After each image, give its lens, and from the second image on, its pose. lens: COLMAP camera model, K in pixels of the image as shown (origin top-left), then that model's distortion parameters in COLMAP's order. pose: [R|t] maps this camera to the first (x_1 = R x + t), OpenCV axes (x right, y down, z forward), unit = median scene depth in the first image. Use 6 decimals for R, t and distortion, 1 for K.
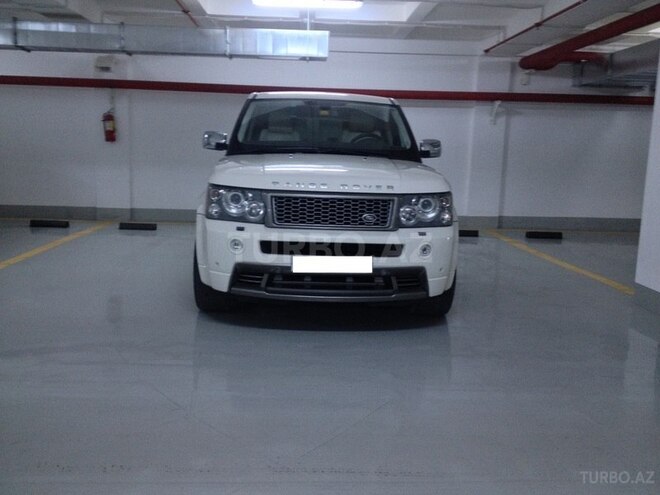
lens RADIAL K [[610.5, 0, 330.0], [0, 610.5, 247.5], [0, 0, 1]] dist [0.007542, -0.006497]
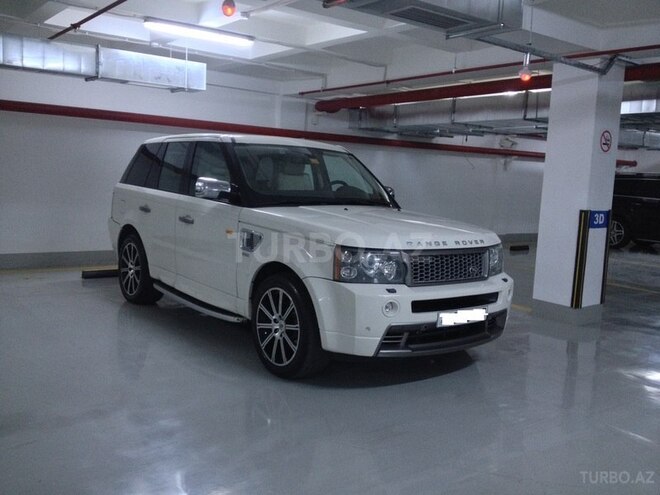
lens RADIAL K [[610.5, 0, 330.0], [0, 610.5, 247.5], [0, 0, 1]] dist [0.007542, -0.006497]
pose [[0.822729, -0.050038, 0.566227, -0.409278], [0.063946, 0.997942, -0.004725, -0.053210], [-0.564826, 0.040095, 0.824236, 0.120814]]
